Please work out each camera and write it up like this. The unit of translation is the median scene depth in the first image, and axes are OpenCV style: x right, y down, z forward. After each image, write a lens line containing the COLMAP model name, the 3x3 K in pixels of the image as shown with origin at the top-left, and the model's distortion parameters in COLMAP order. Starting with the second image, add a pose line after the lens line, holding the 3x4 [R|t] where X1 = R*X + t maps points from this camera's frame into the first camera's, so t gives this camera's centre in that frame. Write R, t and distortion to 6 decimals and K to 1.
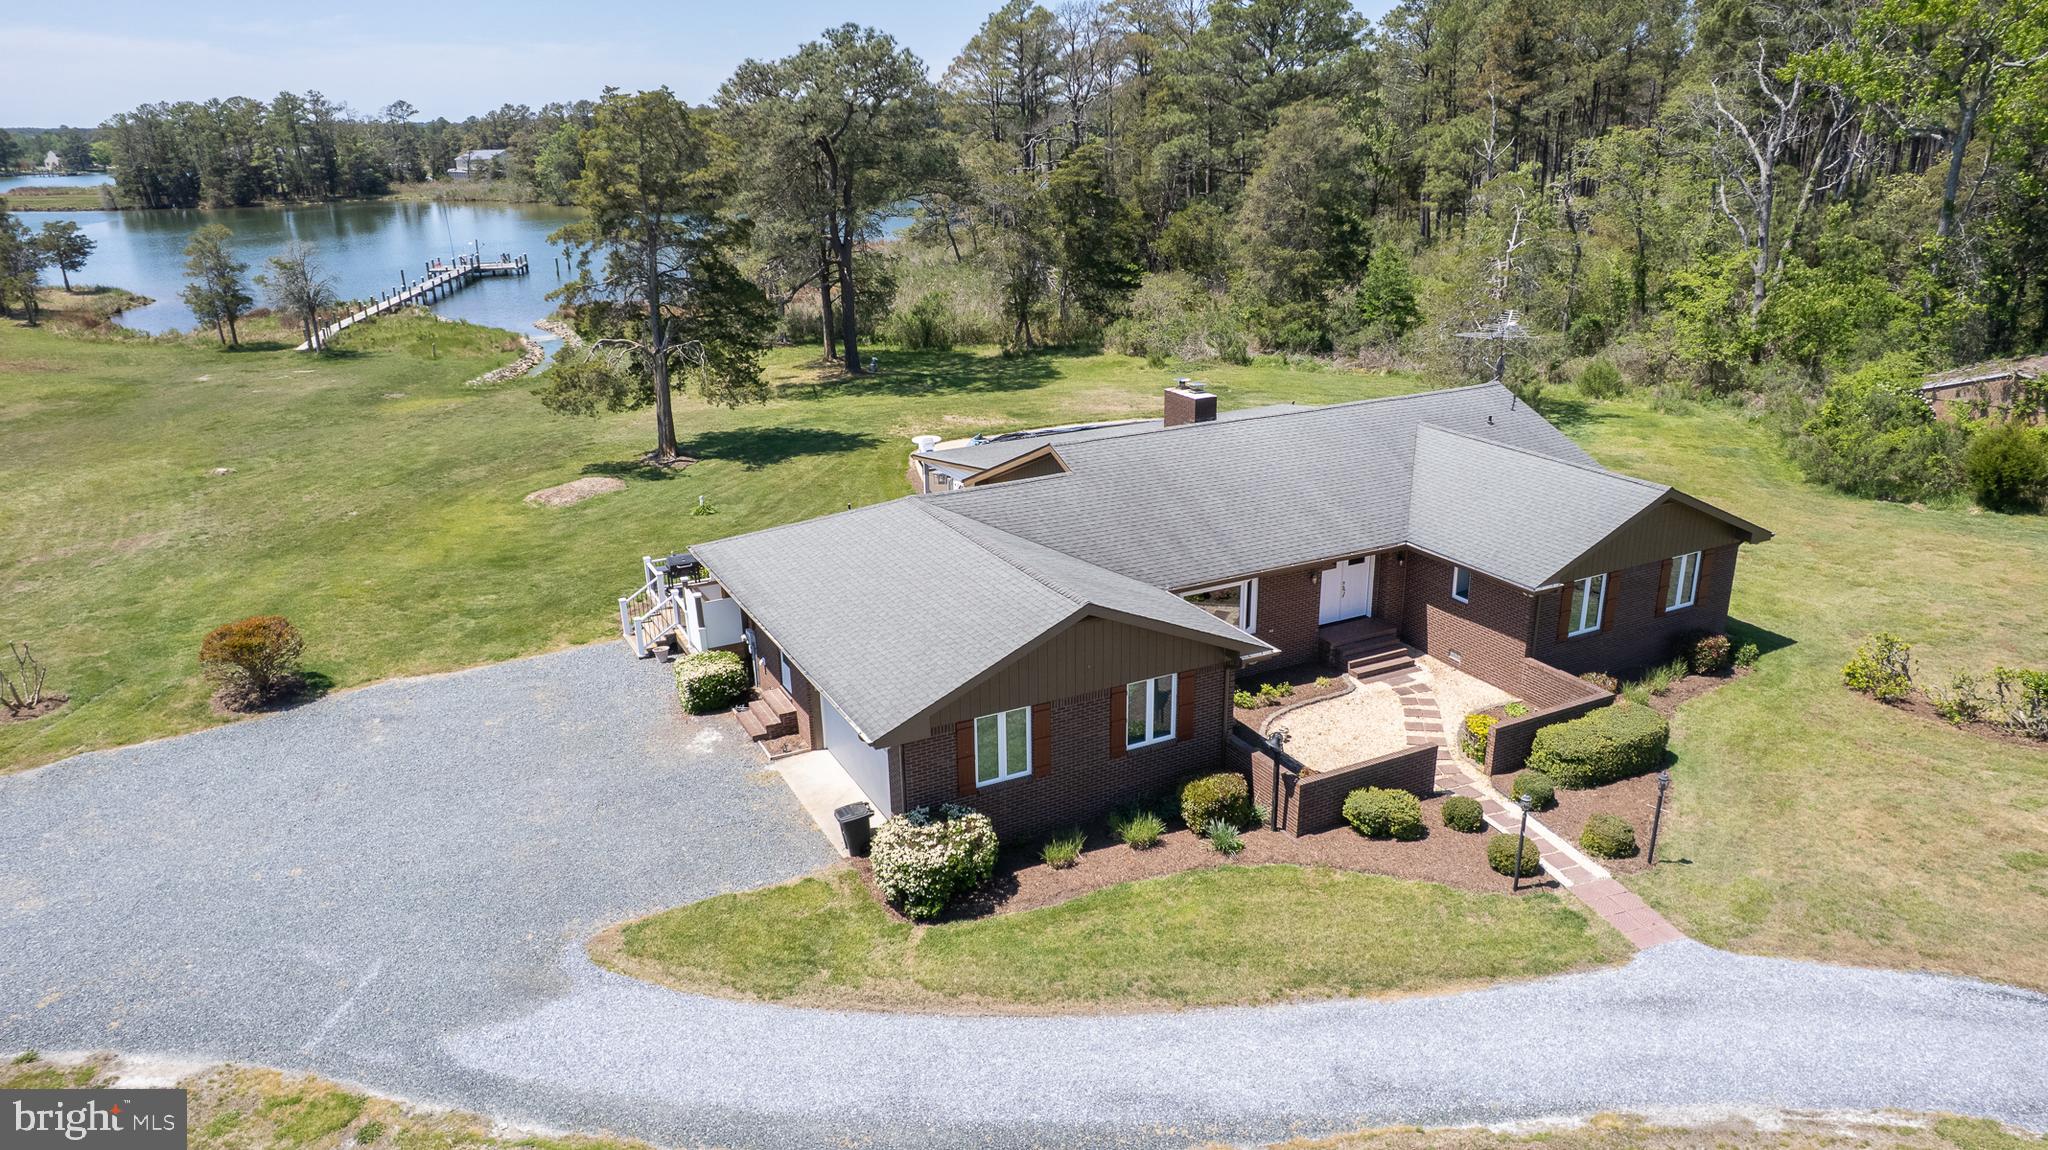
lens RADIAL K [[1334.2, 0, 1024.0], [0, 1334.2, 575.0], [0, 0, 1]] dist [-0.099352, 0.099716]
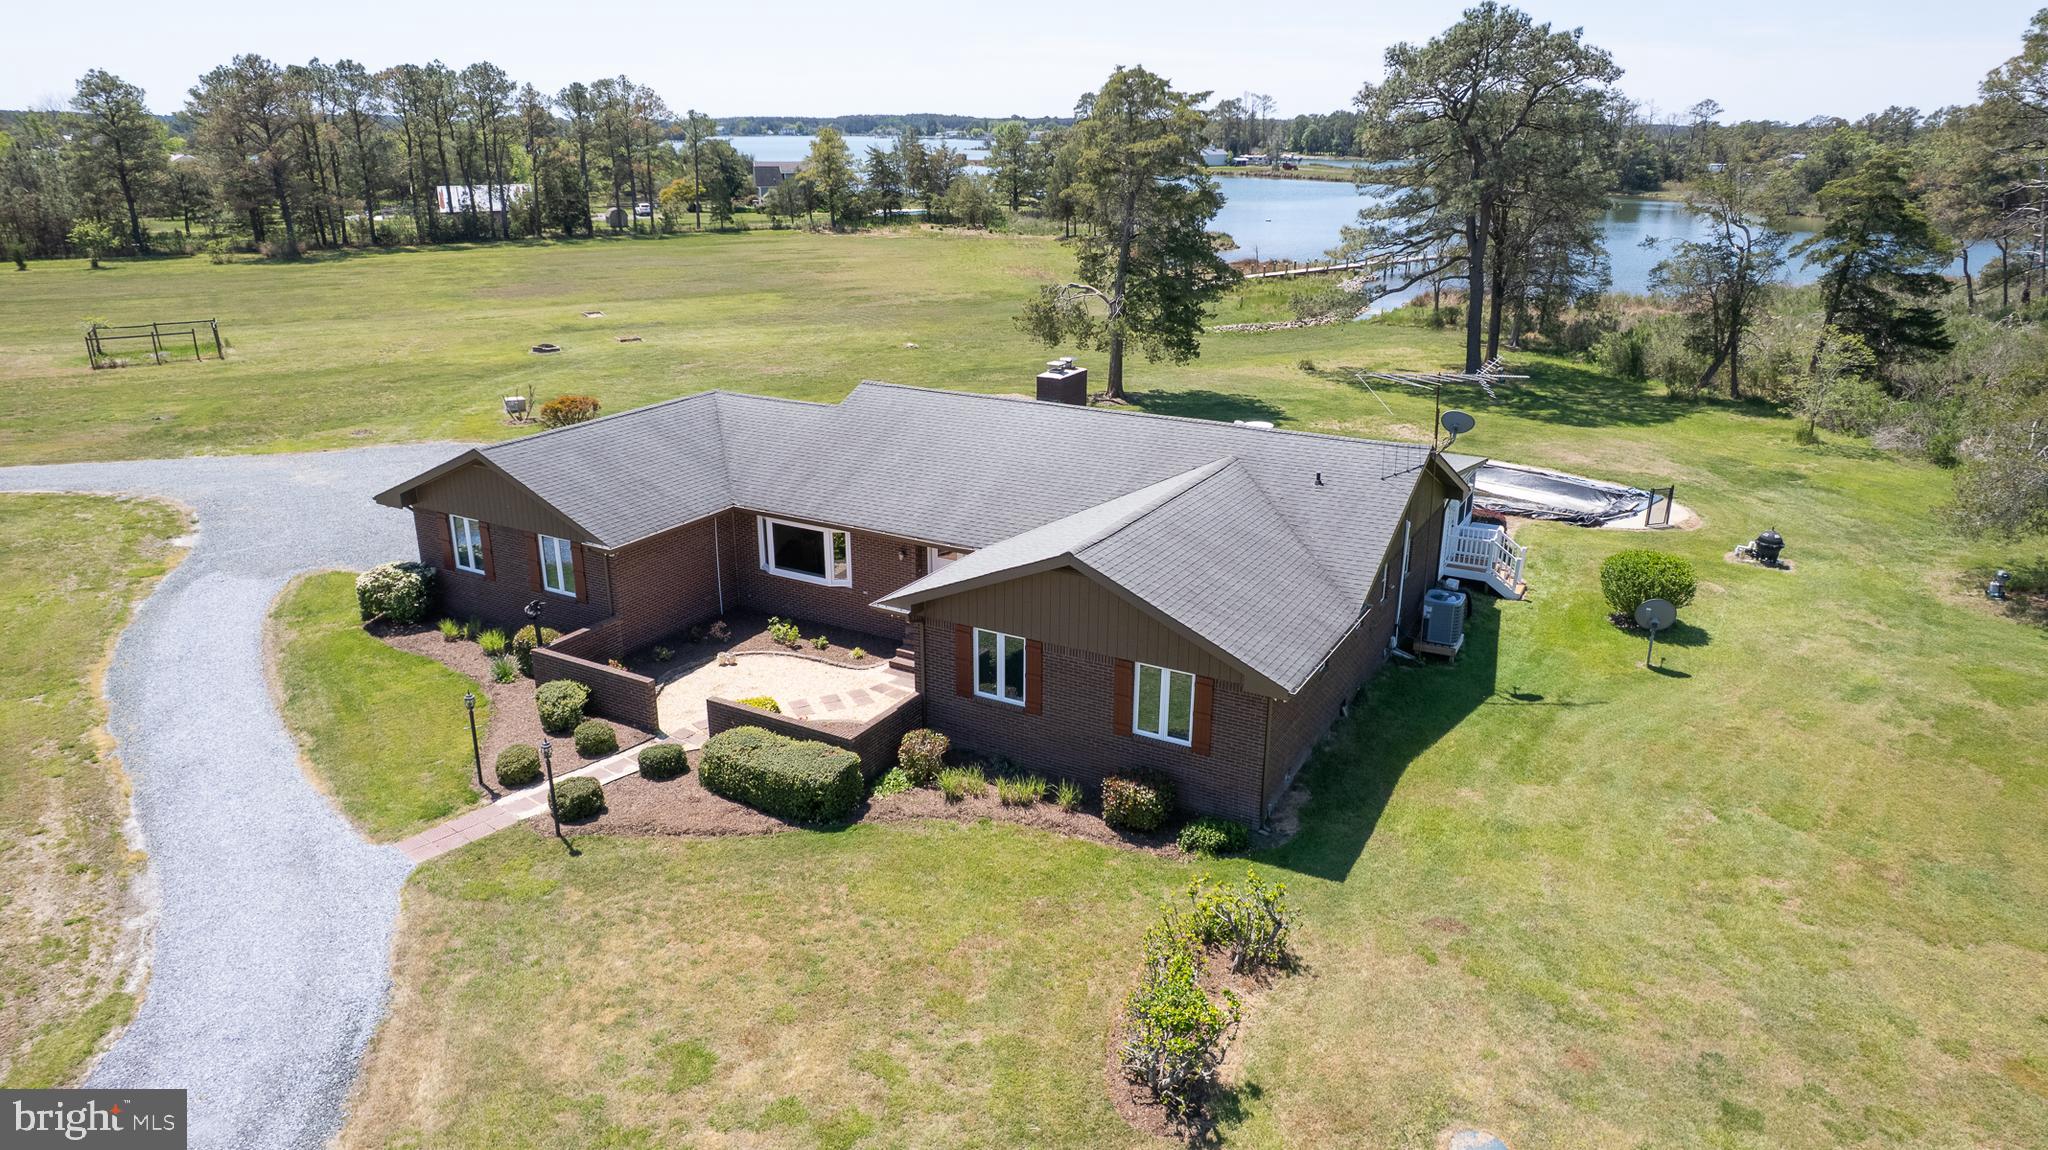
lens RADIAL K [[1334.2, 0, 1024.0], [0, 1334.2, 575.0], [0, 0, 1]] dist [-0.099352, 0.099716]
pose [[0.550078, 0.285973, -0.784624, 1.346460], [-0.287699, 0.946920, 0.143427, -0.191171], [0.783992, 0.146839, 0.603154, 0.653128]]
